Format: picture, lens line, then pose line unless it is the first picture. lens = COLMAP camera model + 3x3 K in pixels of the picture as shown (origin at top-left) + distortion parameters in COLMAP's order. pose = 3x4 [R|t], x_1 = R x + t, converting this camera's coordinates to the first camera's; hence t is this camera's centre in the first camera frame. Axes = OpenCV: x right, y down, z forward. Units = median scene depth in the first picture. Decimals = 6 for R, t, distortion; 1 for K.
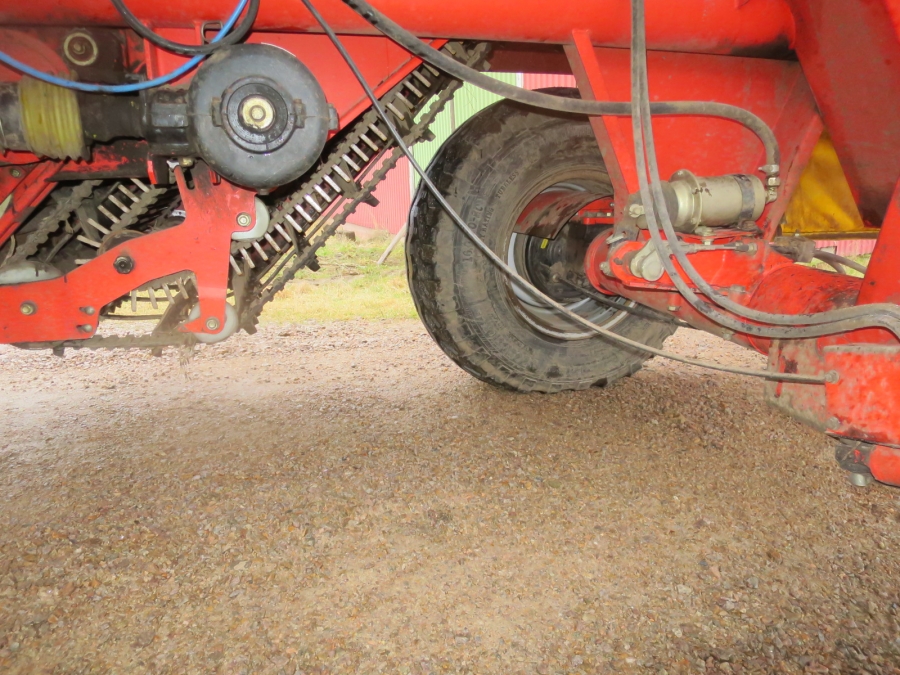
lens RADIAL K [[651.4, 0, 451.5], [0, 651.4, 338.7], [0, 0, 1]] dist [-0.061705, 0.023544]
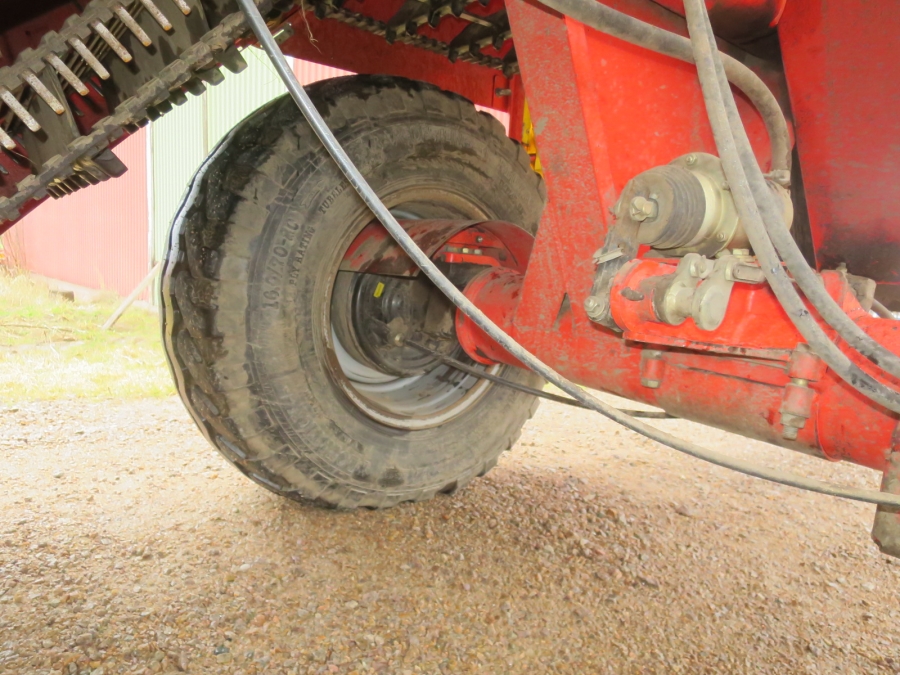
lens RADIAL K [[651.4, 0, 456.4], [0, 651.4, 335.0], [0, 0, 1]] dist [-0.061705, 0.023544]
pose [[0.922713, 0.032704, 0.384098, -0.047296], [0.014830, 0.992646, -0.120144, -0.015296], [-0.385203, 0.116554, 0.915442, 0.352894]]
